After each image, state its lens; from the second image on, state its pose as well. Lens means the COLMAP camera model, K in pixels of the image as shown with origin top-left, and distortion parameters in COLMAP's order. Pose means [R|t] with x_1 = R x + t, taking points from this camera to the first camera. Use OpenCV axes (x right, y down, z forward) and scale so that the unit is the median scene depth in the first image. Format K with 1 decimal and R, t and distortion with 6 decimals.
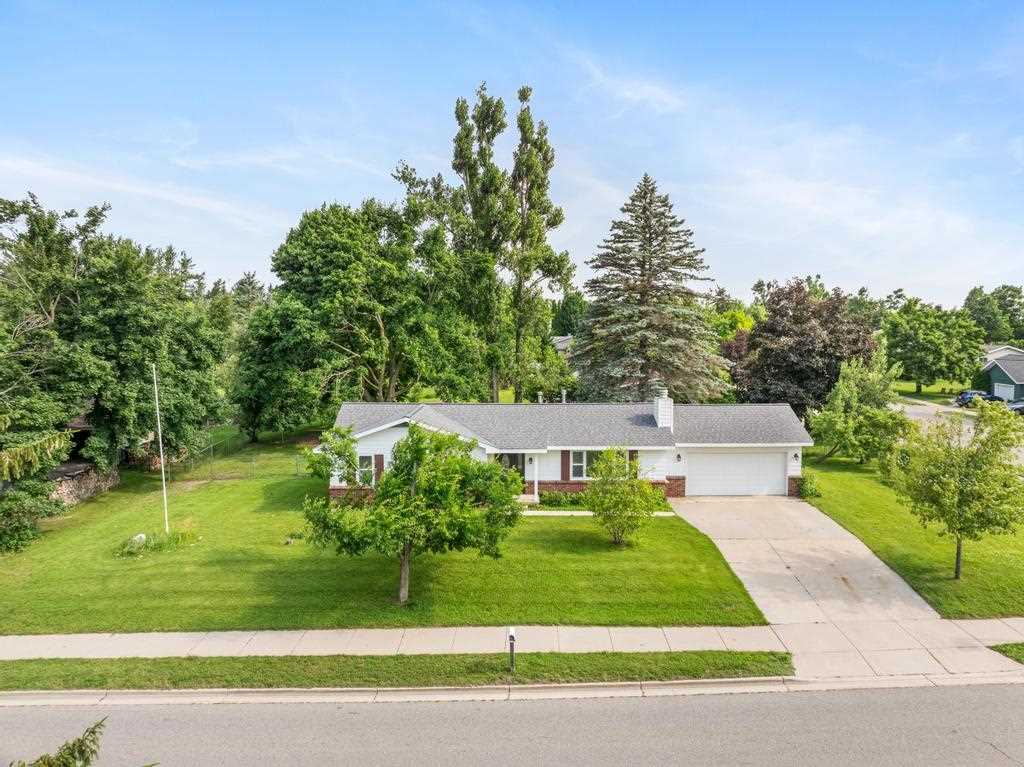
lens RADIAL K [[729.8, 0, 512.0], [0, 729.8, 383.5], [0, 0, 1]] dist [-0.051174, 0.003757]
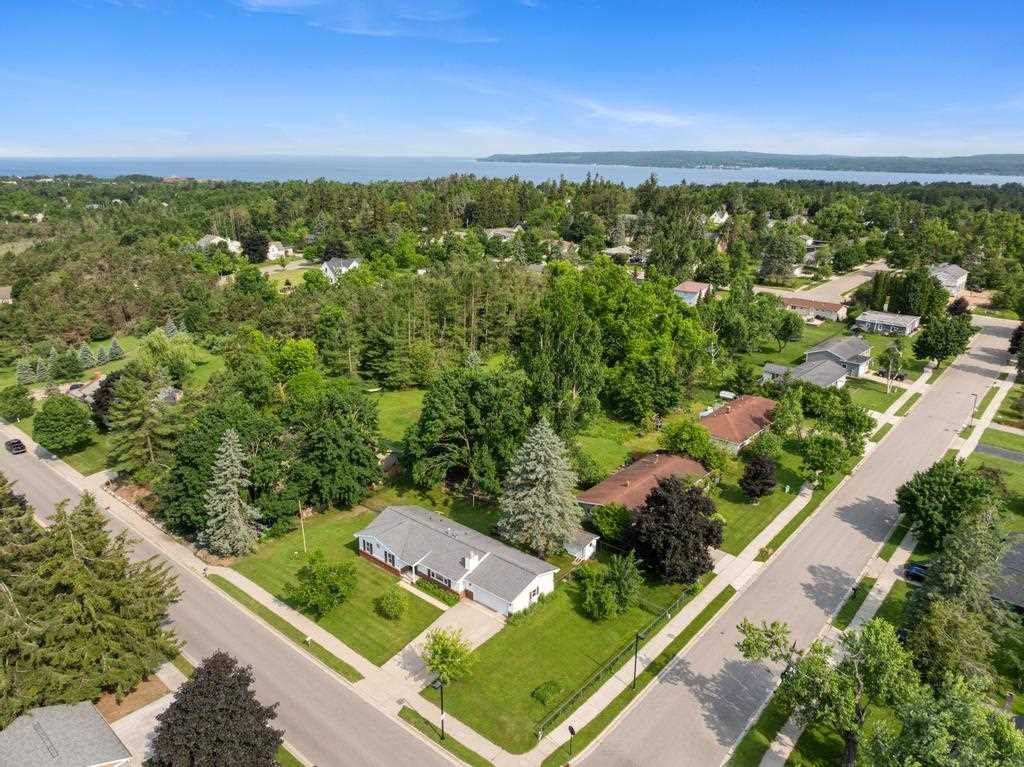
lens RADIAL K [[729.8, 0, 512.0], [0, 729.8, 383.5], [0, 0, 1]] dist [-0.051174, 0.003757]
pose [[0.767514, 0.200313, -0.608930, 1.573643], [-0.055216, 0.967051, 0.248524, -1.065240], [0.638649, -0.157123, 0.753286, -0.510038]]
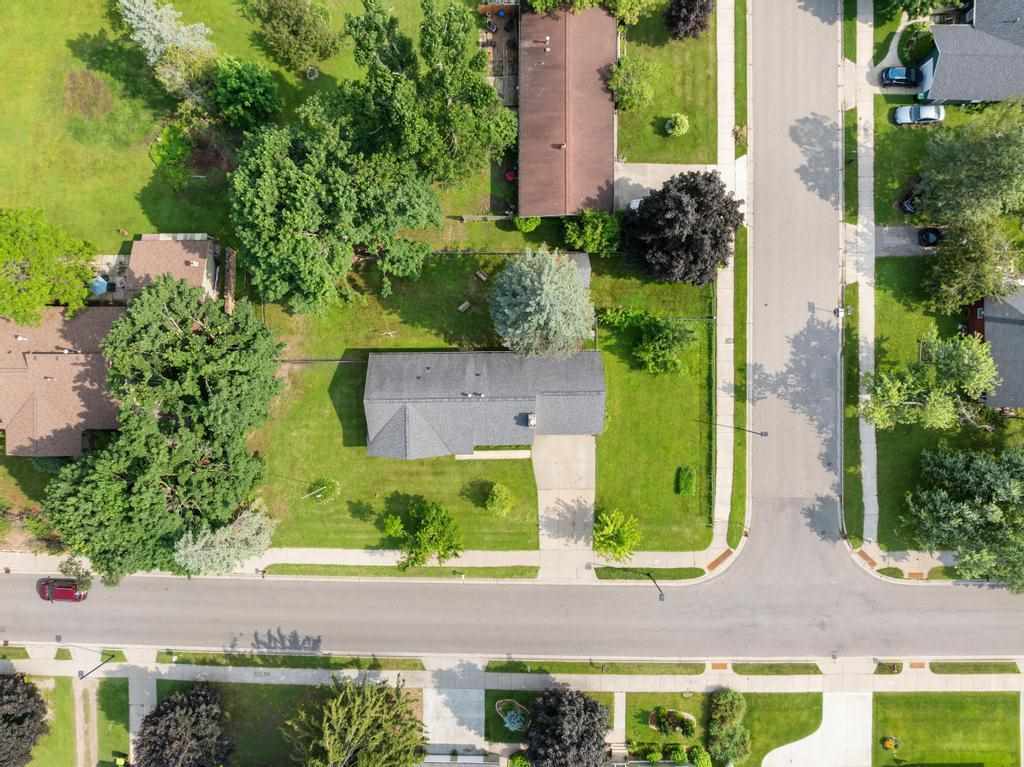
lens RADIAL K [[729.8, 0, 512.0], [0, 729.8, 383.5], [0, 0, 1]] dist [-0.051174, 0.003757]
pose [[0.999531, -0.020462, -0.022782, 0.207381], [0.024196, 0.071751, 0.997129, -1.991673], [-0.018768, -0.997213, 0.072212, 0.983261]]
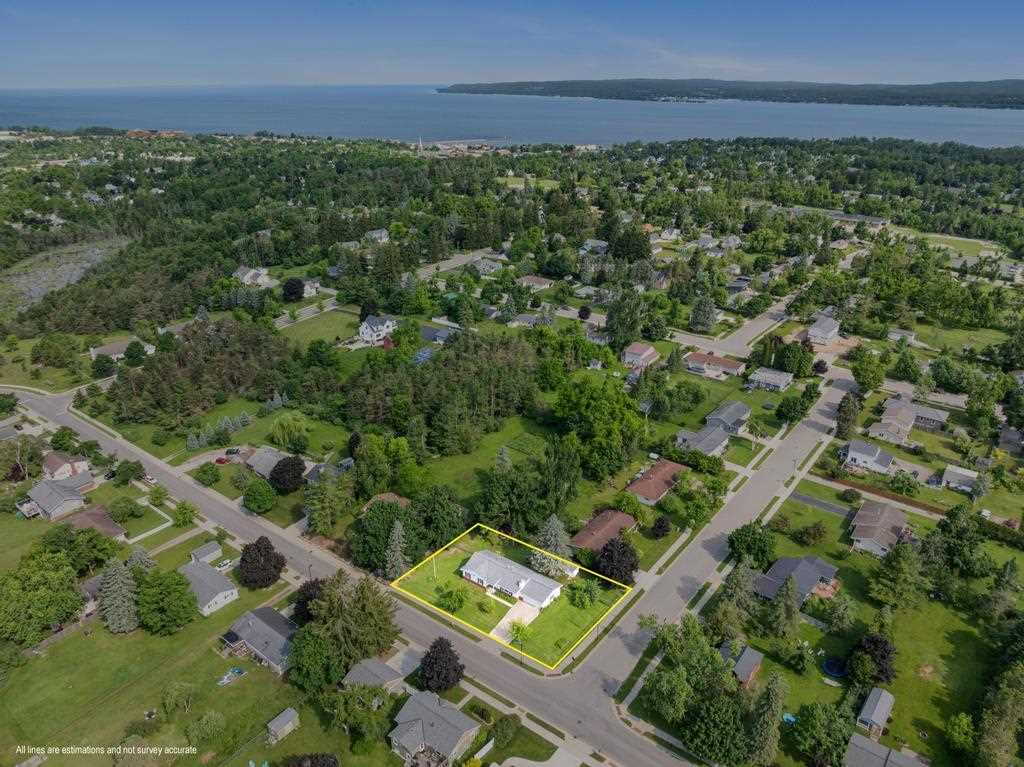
lens RADIAL K [[729.8, 0, 512.0], [0, 729.8, 383.5], [0, 0, 1]] dist [-0.051174, 0.003757]
pose [[0.799016, 0.234655, -0.553634, 2.530994], [-0.045254, 0.941568, 0.333768, -2.836945], [0.599604, -0.241632, 0.762947, -2.394351]]
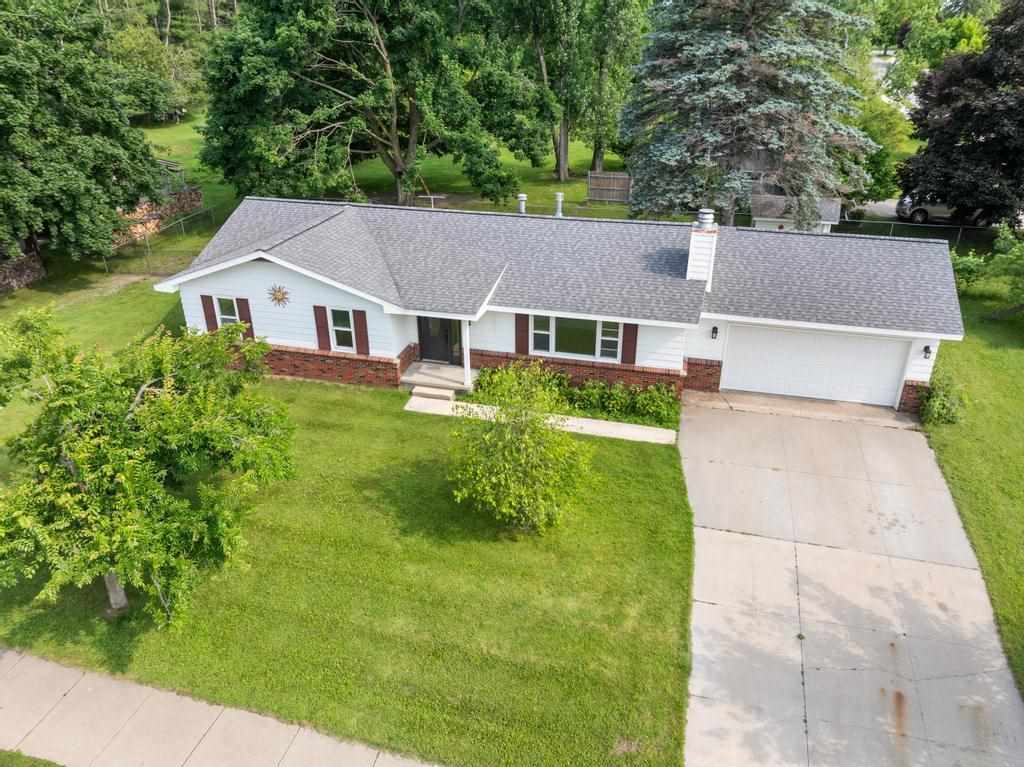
lens RADIAL K [[729.8, 0, 512.0], [0, 729.8, 383.5], [0, 0, 1]] dist [-0.051174, 0.003757]
pose [[0.968777, 0.107819, -0.223262, 0.207236], [-0.013640, 0.922307, 0.386216, -0.088703], [0.247557, -0.371112, 0.894981, 0.409007]]
